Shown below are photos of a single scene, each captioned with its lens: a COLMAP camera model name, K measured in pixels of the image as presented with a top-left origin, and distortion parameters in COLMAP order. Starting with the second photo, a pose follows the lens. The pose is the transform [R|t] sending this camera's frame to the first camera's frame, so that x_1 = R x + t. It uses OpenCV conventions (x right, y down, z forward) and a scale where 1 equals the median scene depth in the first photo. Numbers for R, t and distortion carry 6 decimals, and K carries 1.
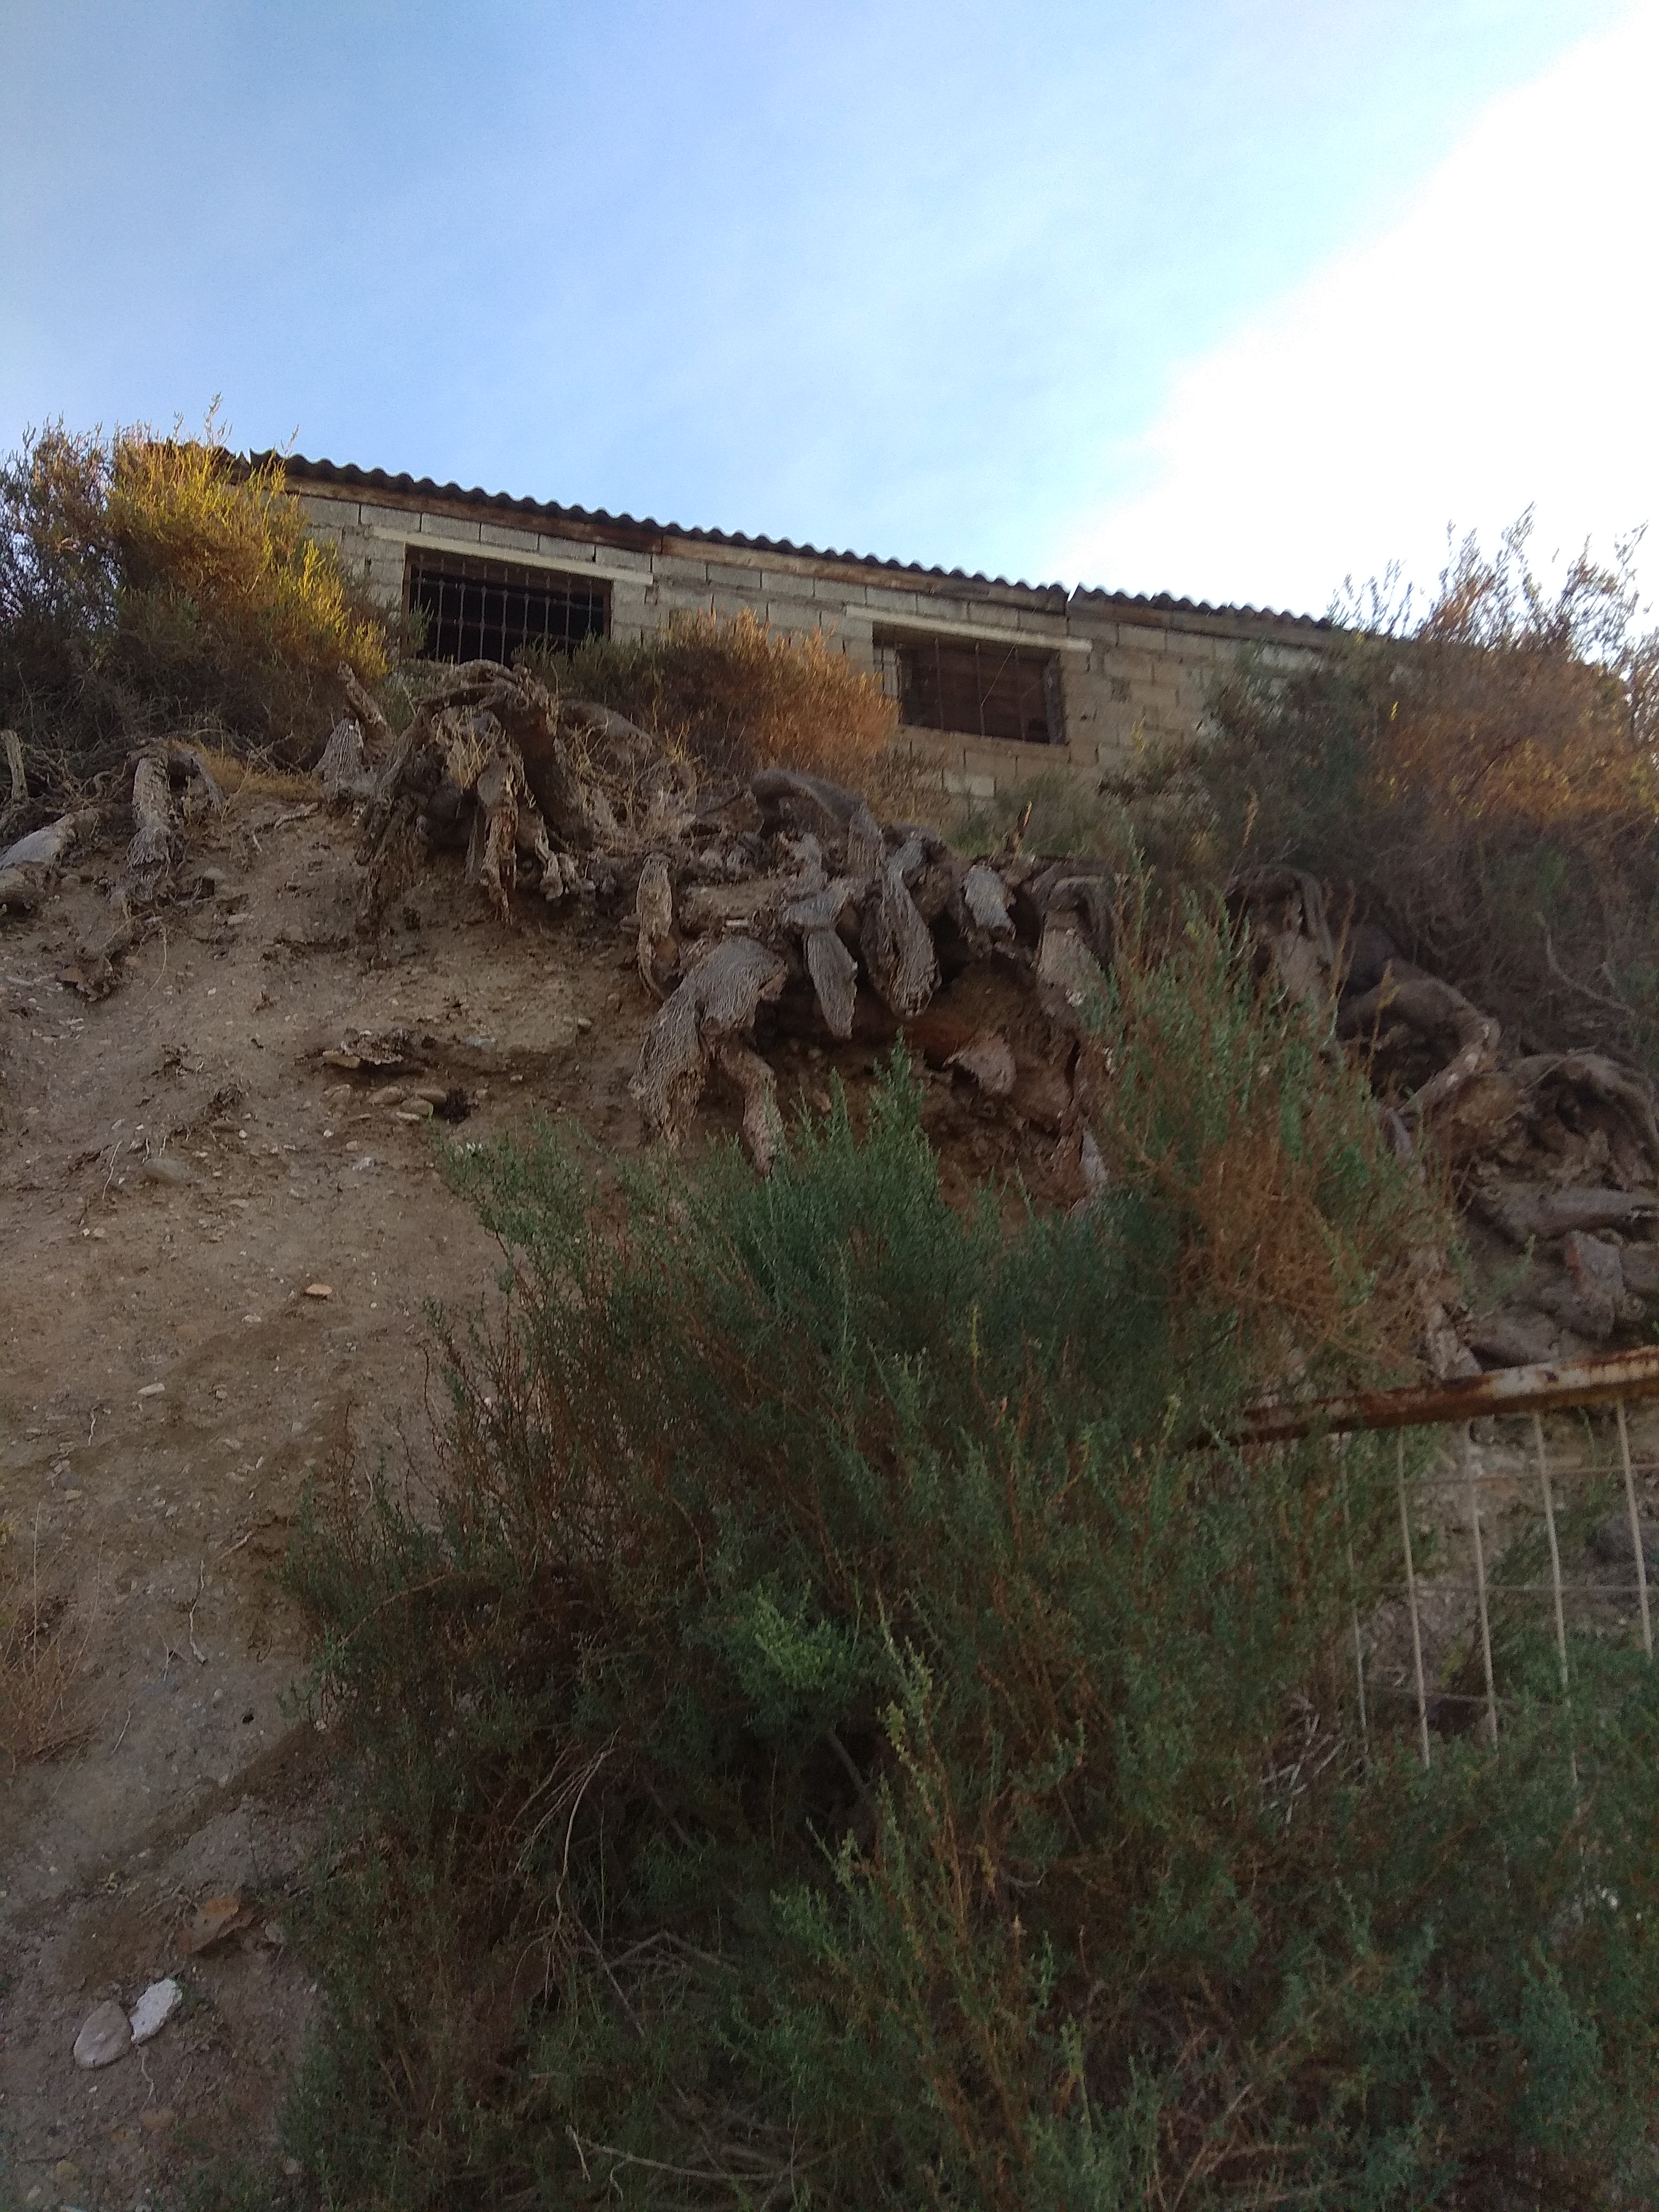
lens RADIAL K [[1676.3, 0, 809.1], [0, 1676.3, 1068.2], [0, 0, 1]] dist [0.086511, -0.120356]
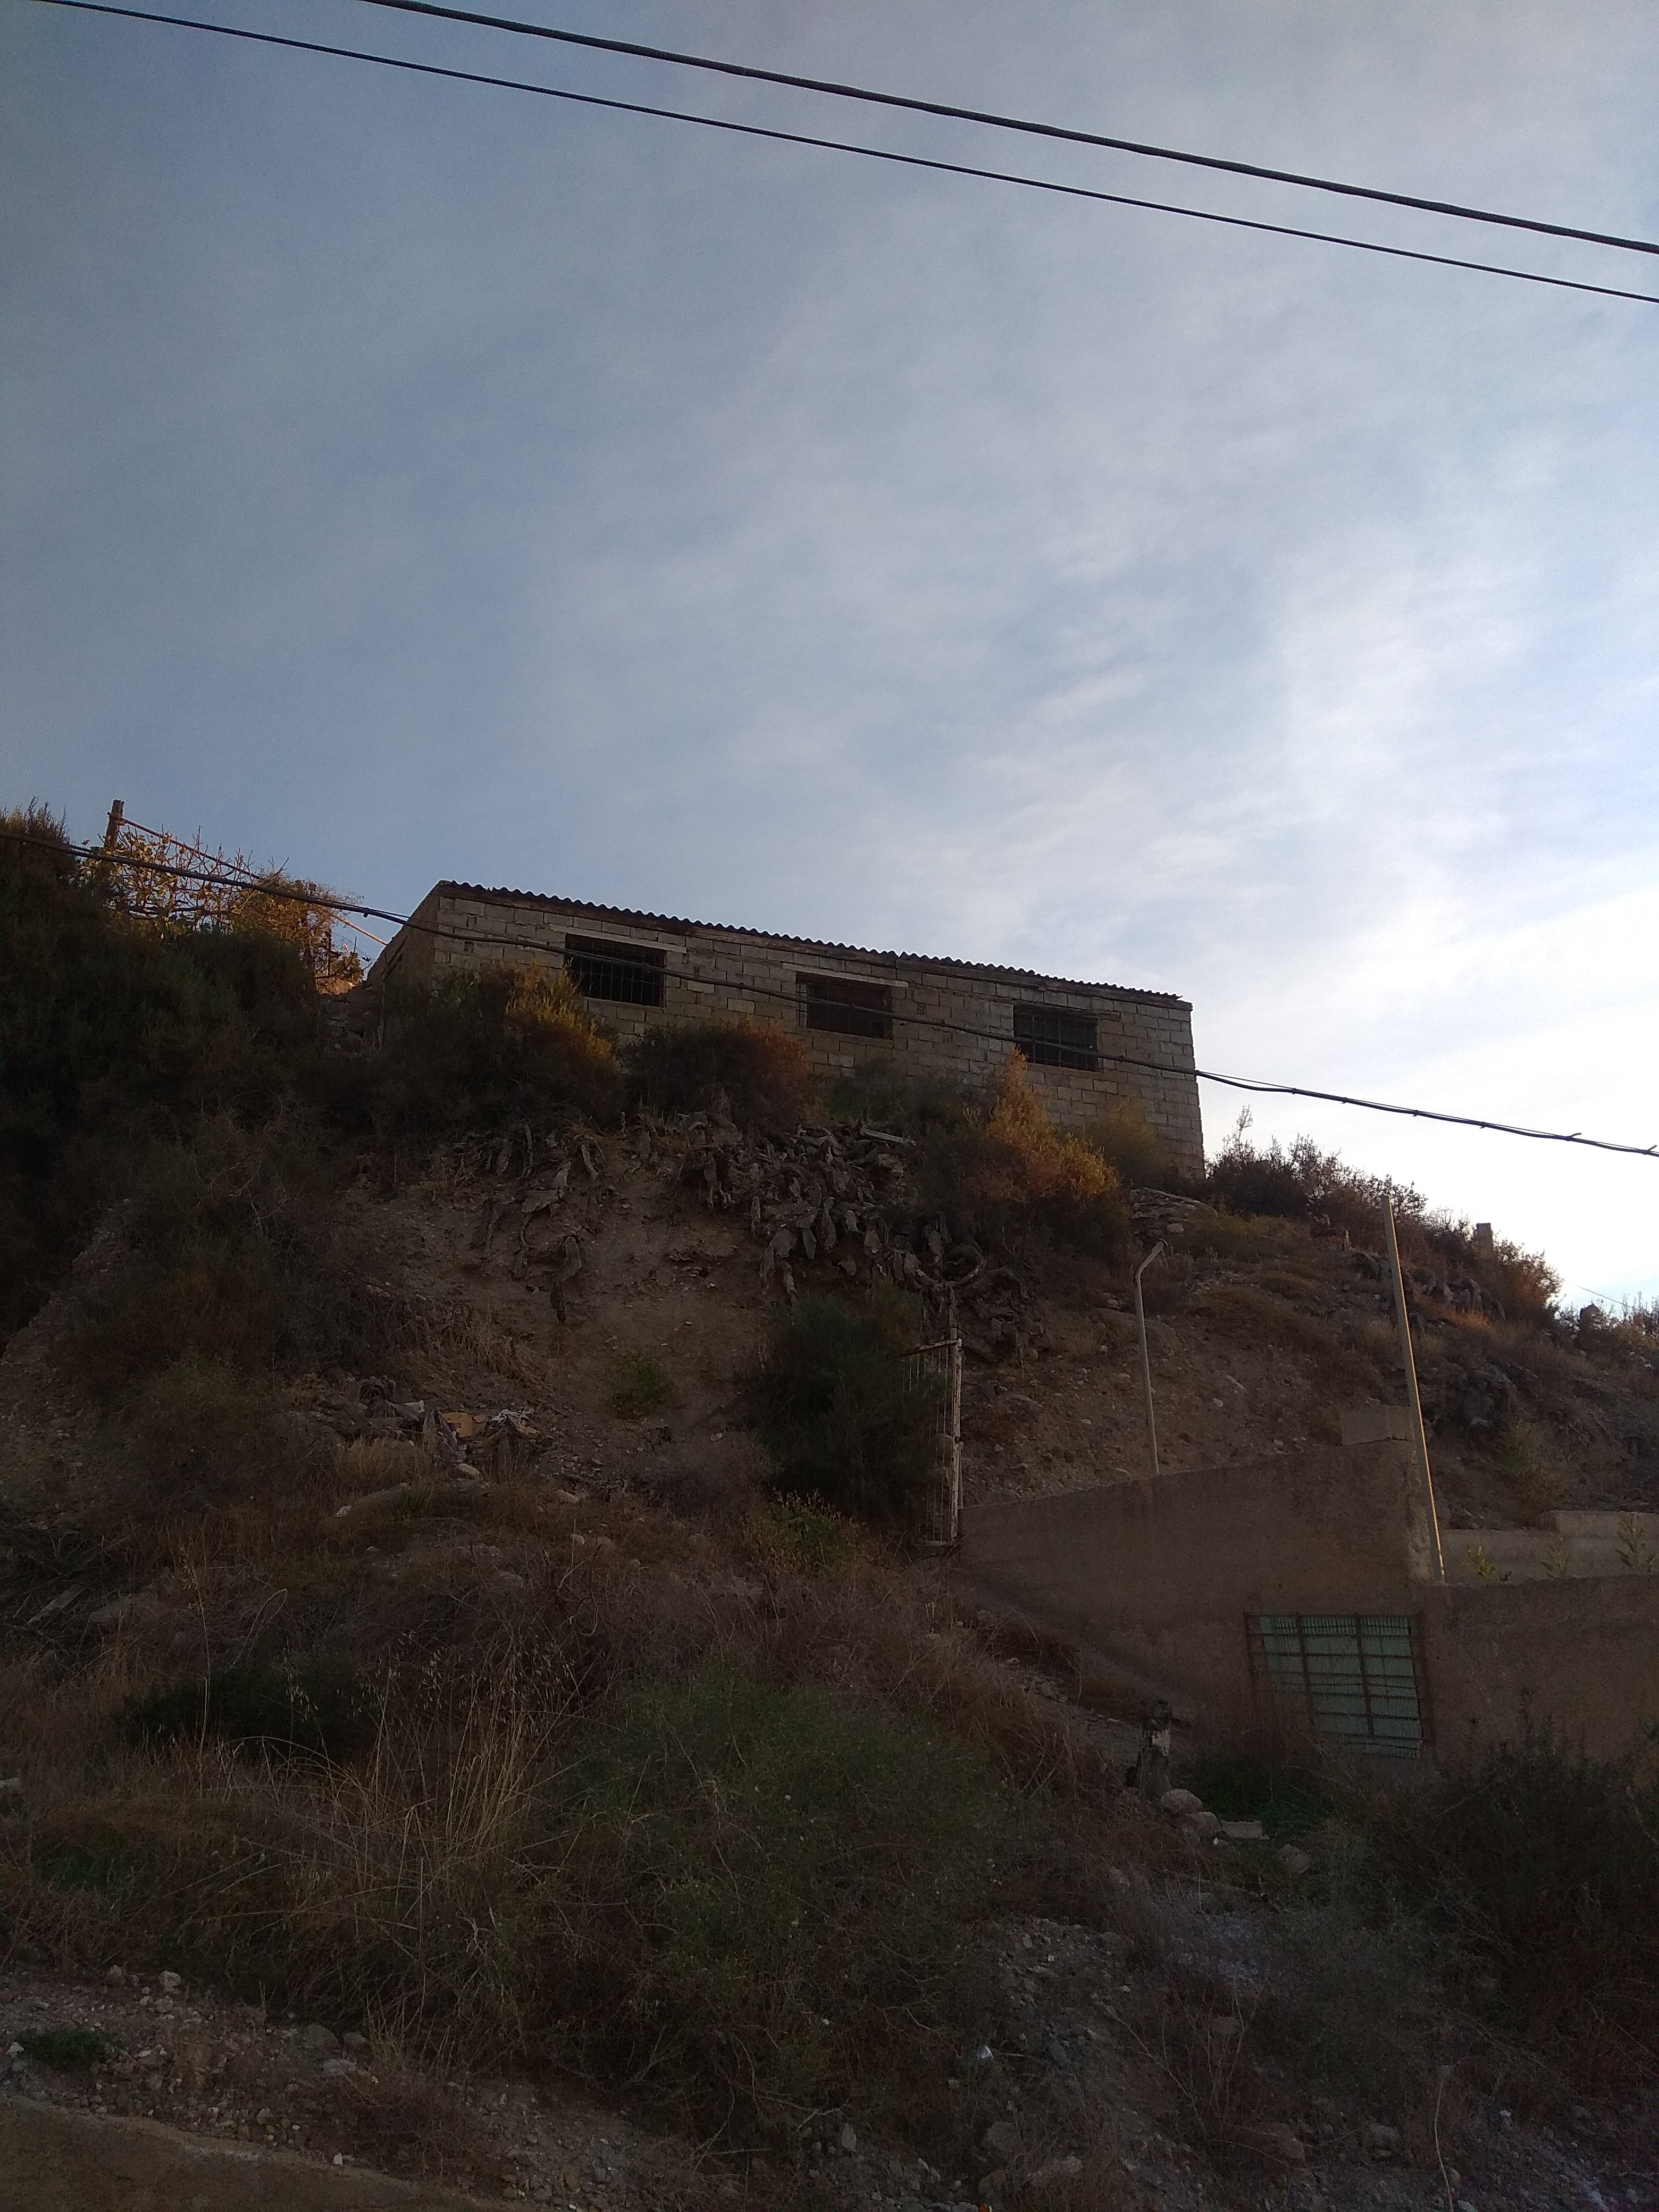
lens RADIAL K [[1676.3, 0, 809.1], [0, 1676.3, 1068.2], [0, 0, 1]] dist [0.086511, -0.120356]
pose [[0.994534, 0.051030, 0.091095, -0.318436], [-0.050441, 0.998689, -0.008762, -0.375487], [-0.091423, 0.004120, 0.995804, -2.496969]]
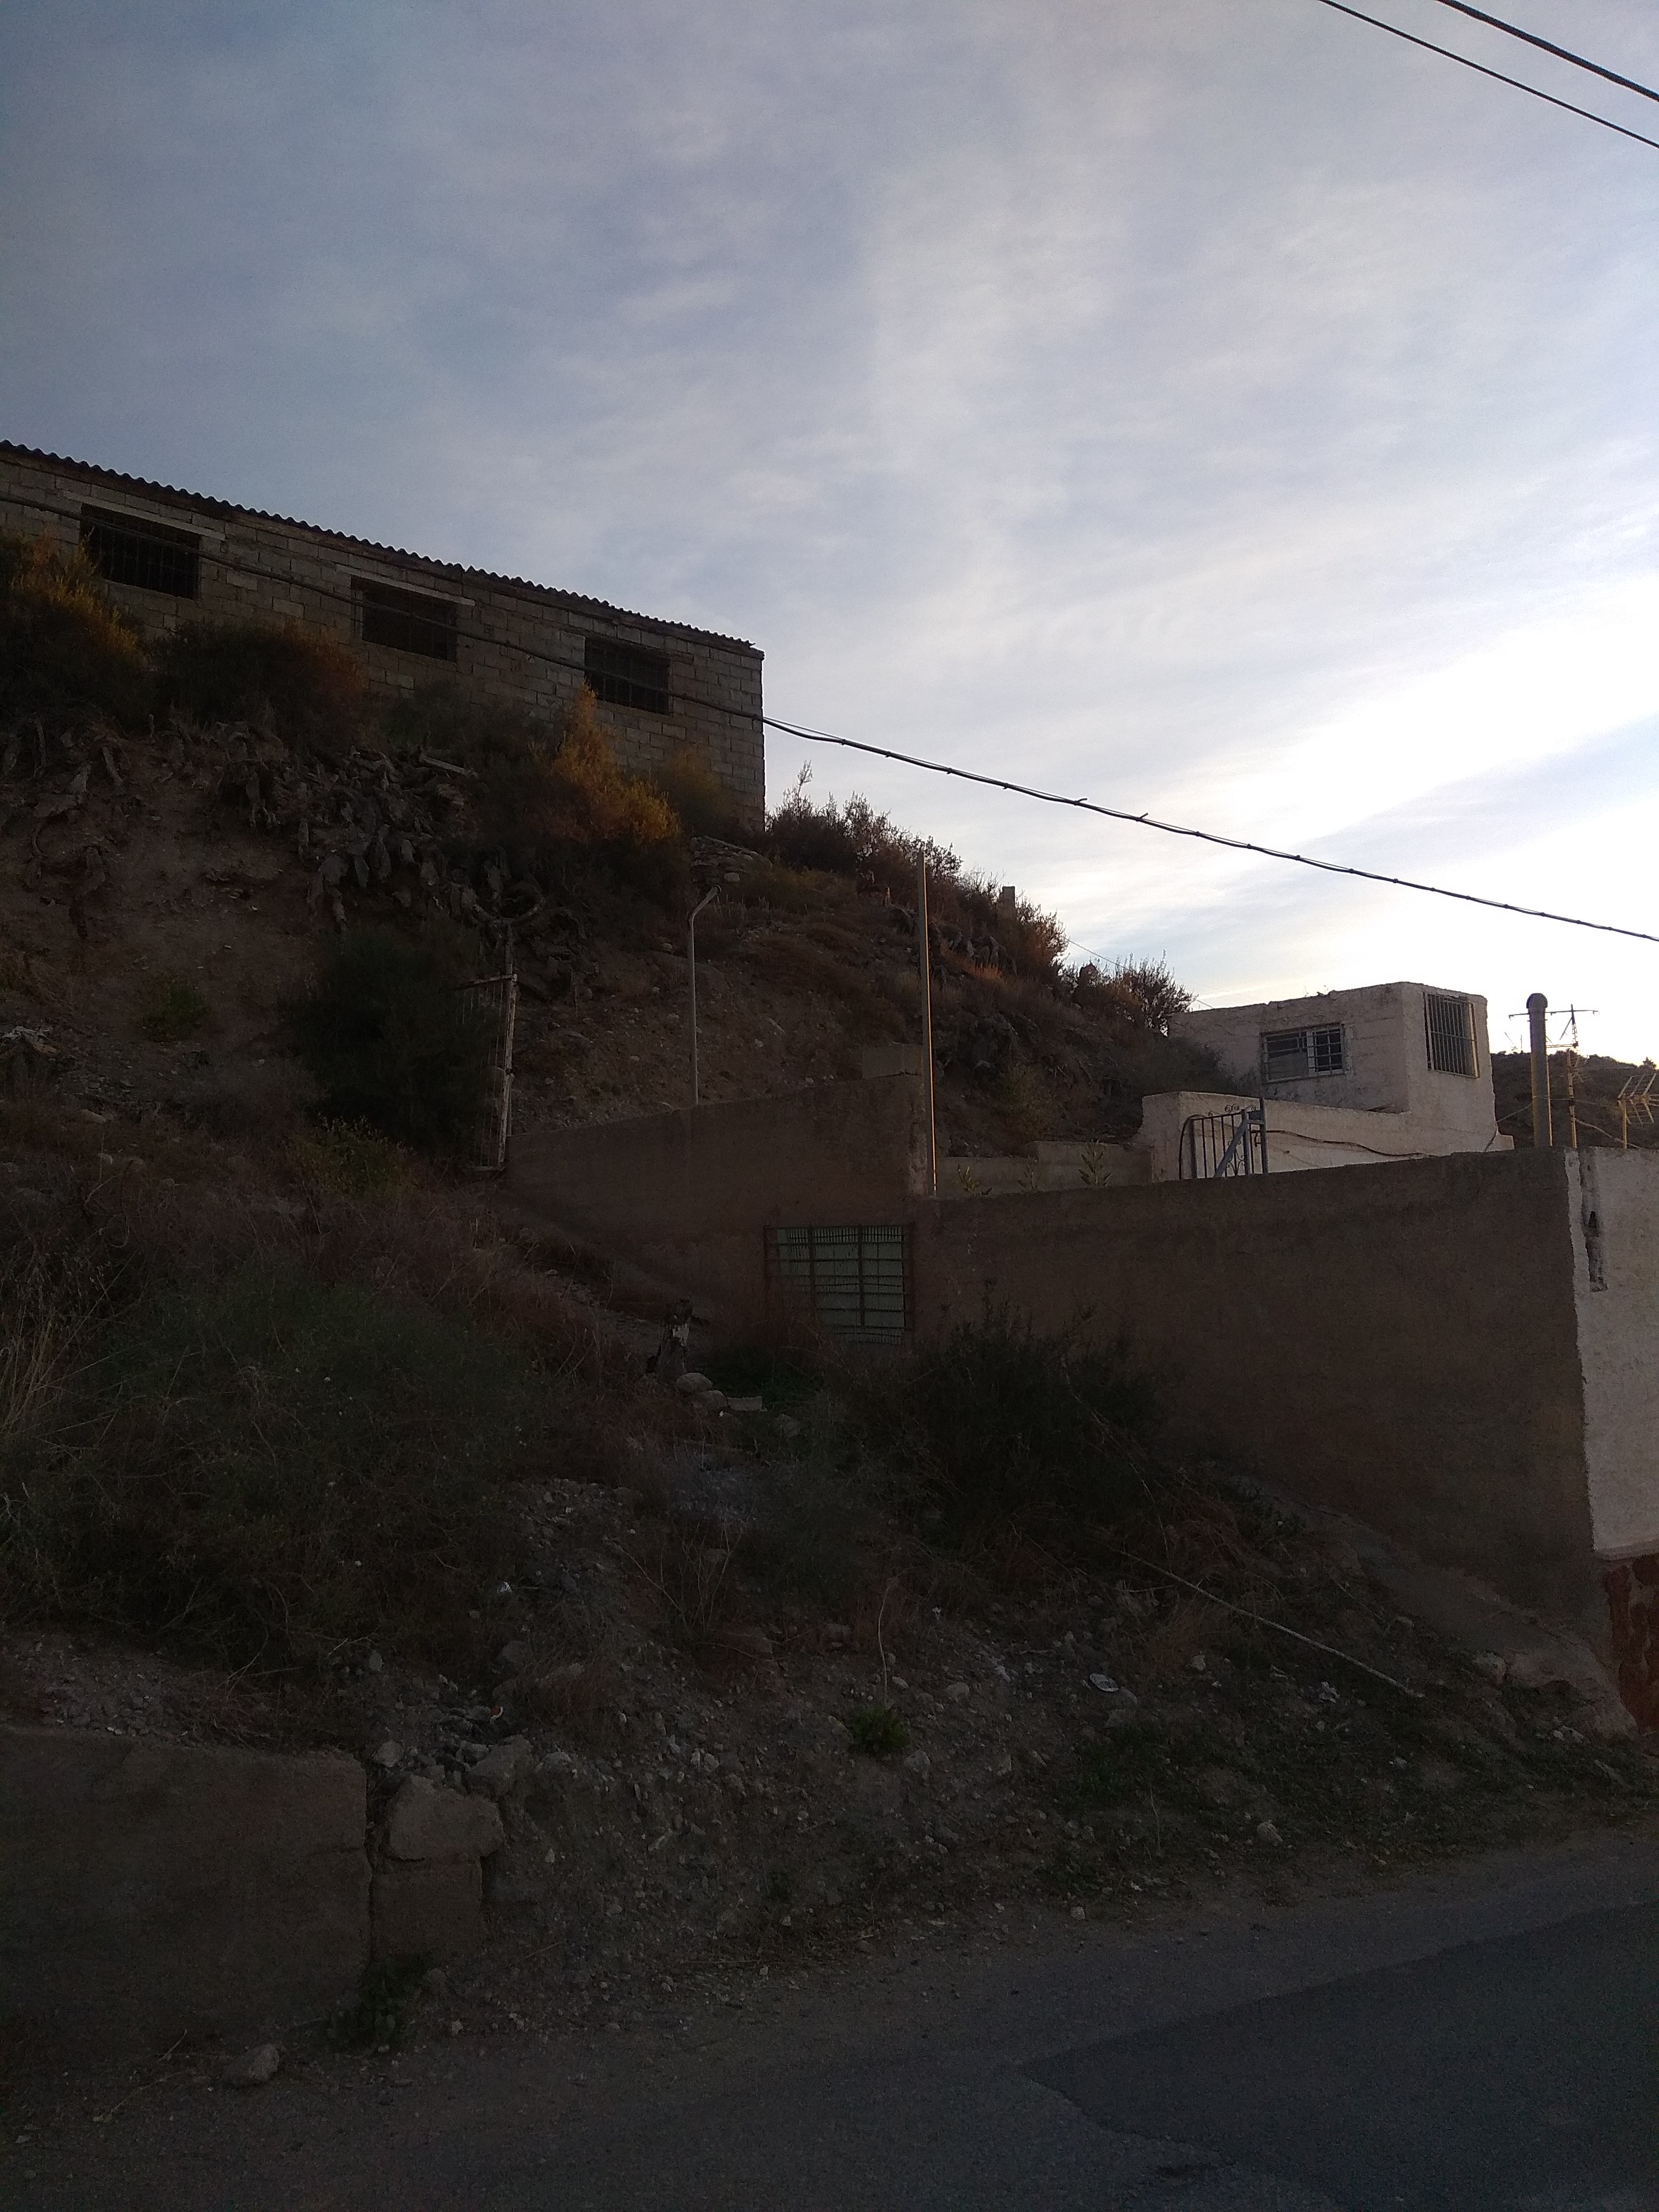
lens RADIAL K [[1674.0, 0, 789.3], [0, 1674.0, 1078.6], [0, 0, 1]] dist [0.144196, -0.231604]
pose [[0.937540, 0.054245, 0.343622, -0.320879], [-0.124252, 0.974829, 0.185121, -0.372390], [-0.324931, -0.216254, 0.920681, -2.519544]]
